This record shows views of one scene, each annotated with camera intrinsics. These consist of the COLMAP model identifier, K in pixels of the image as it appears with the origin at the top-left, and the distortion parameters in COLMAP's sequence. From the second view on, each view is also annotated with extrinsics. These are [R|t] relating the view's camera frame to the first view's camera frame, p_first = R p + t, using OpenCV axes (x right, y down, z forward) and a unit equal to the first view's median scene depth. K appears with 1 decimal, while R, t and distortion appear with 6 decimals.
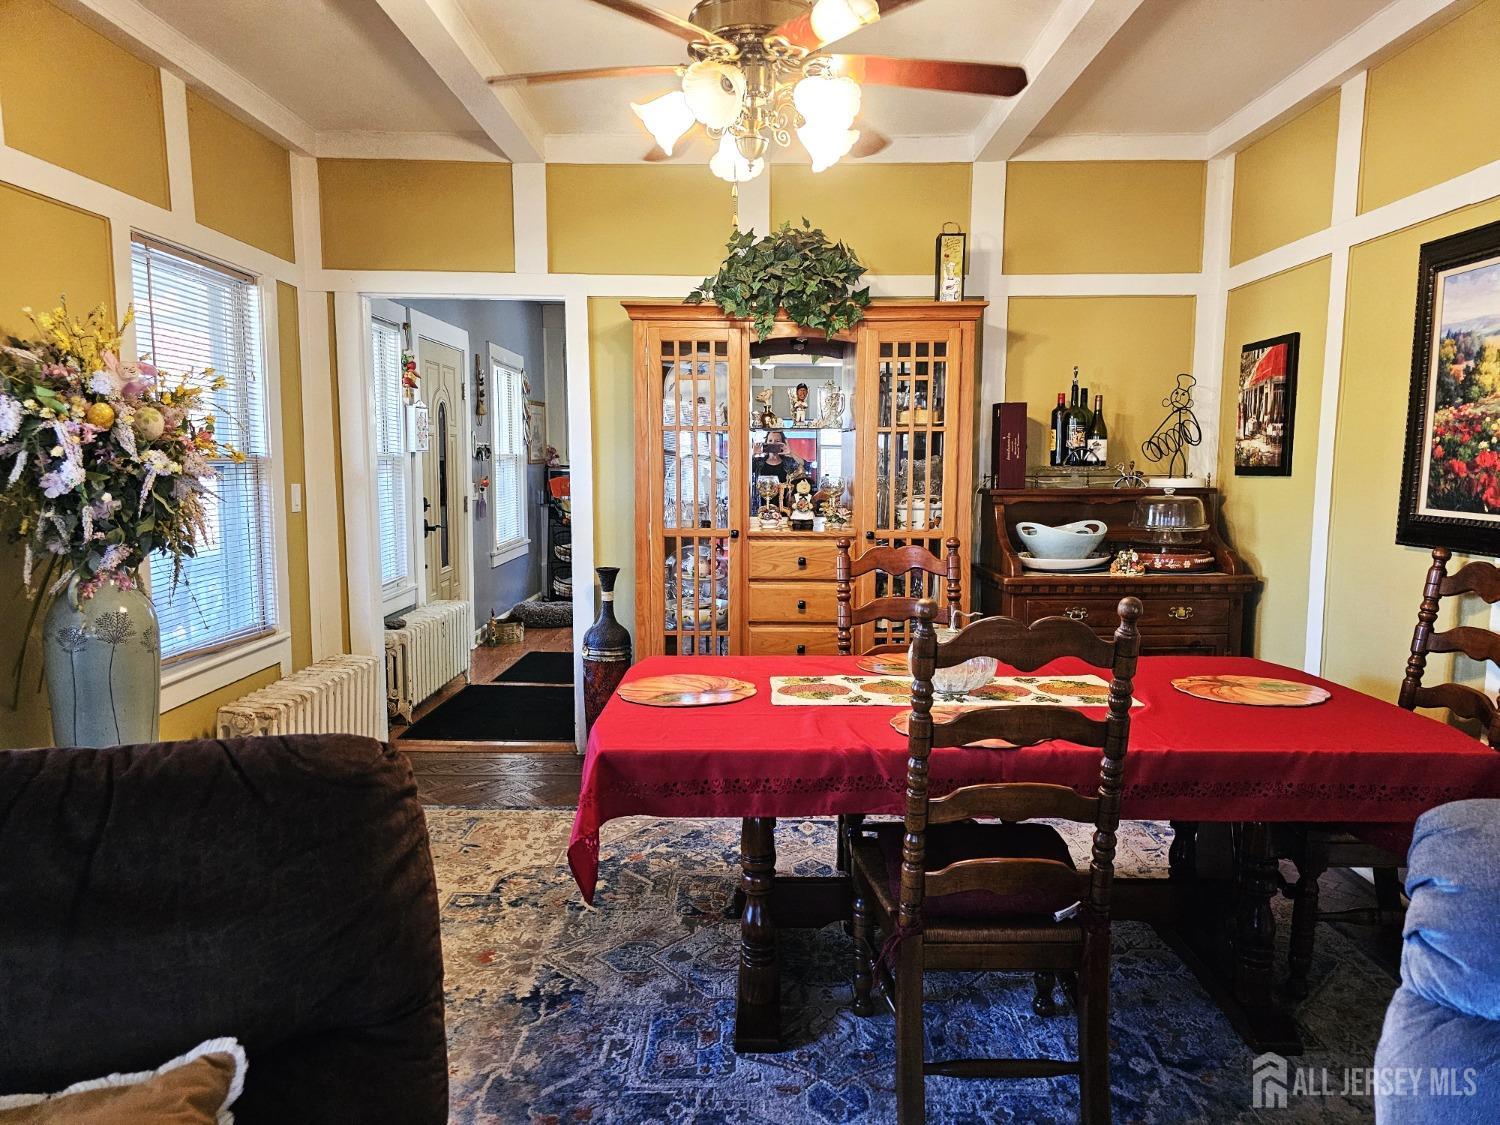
lens RADIAL K [[1000.3, 0, 753.6], [0, 1000.3, 562.0], [0, 0, 1]] dist [0.038970, -0.041130]
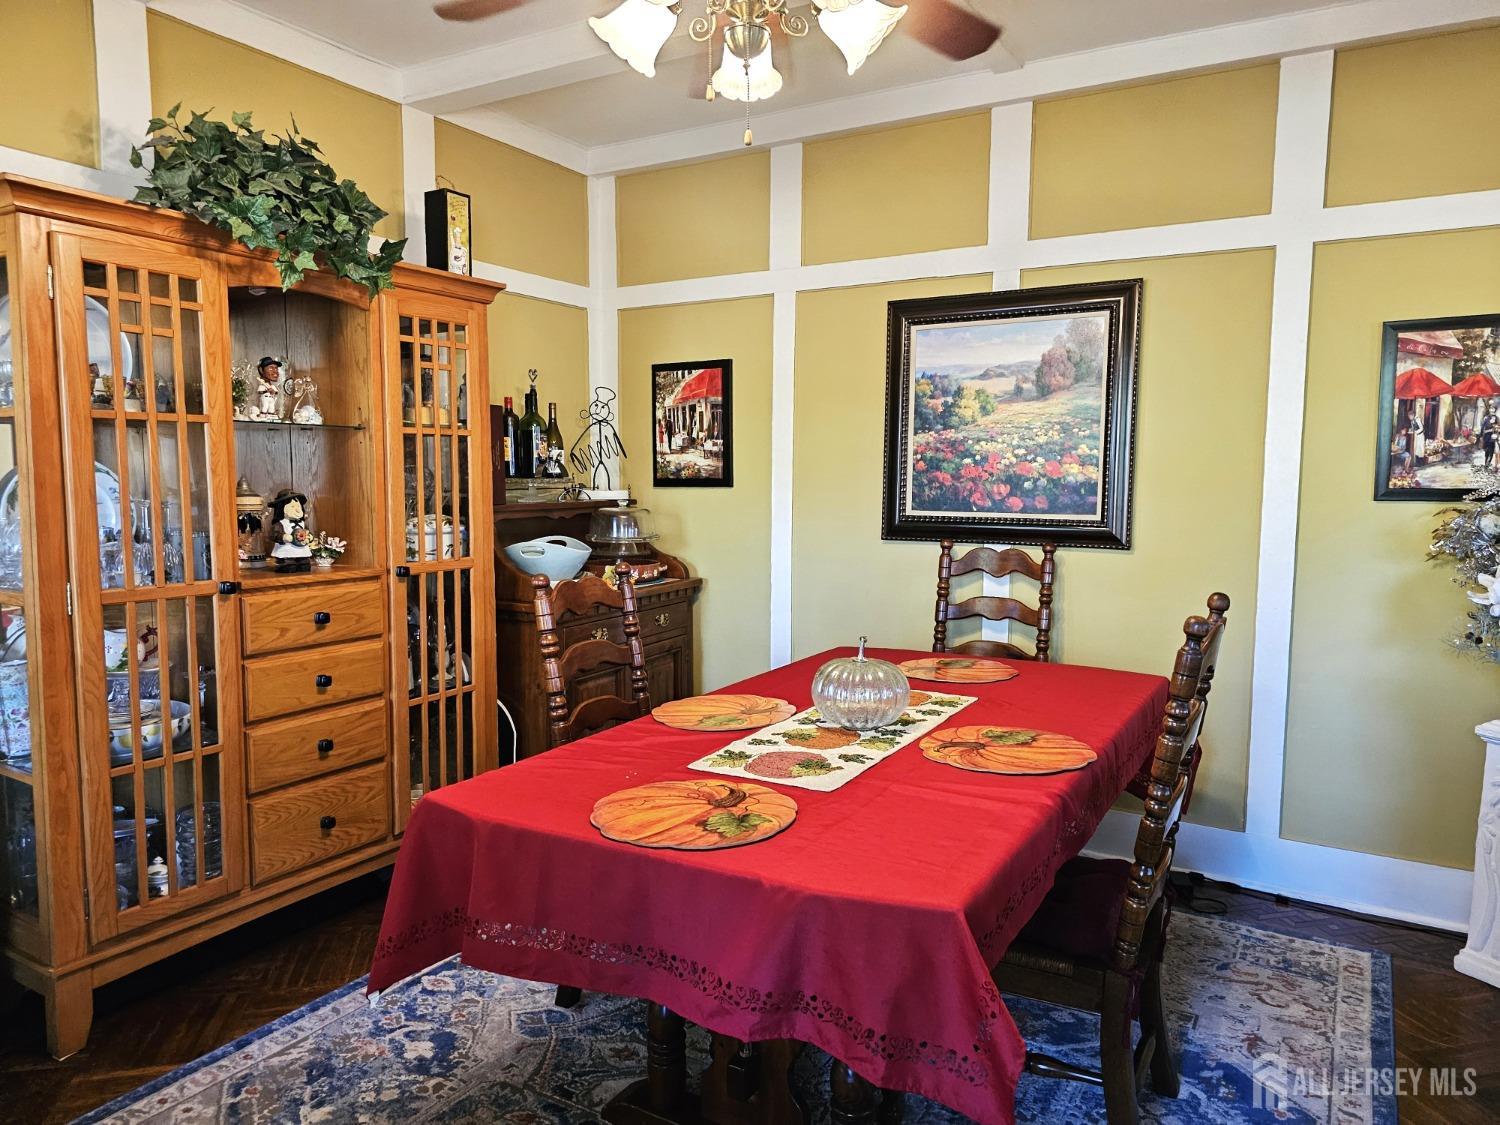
lens RADIAL K [[1000.3, 0, 745.9], [0, 1000.3, 569.6], [0, 0, 1]] dist [0.038970, -0.041130]
pose [[0.508077, -0.082983, 0.857305, -0.534205], [0.087105, 0.995195, 0.044708, -0.053156], [-0.856896, 0.051961, 0.512864, 0.531476]]
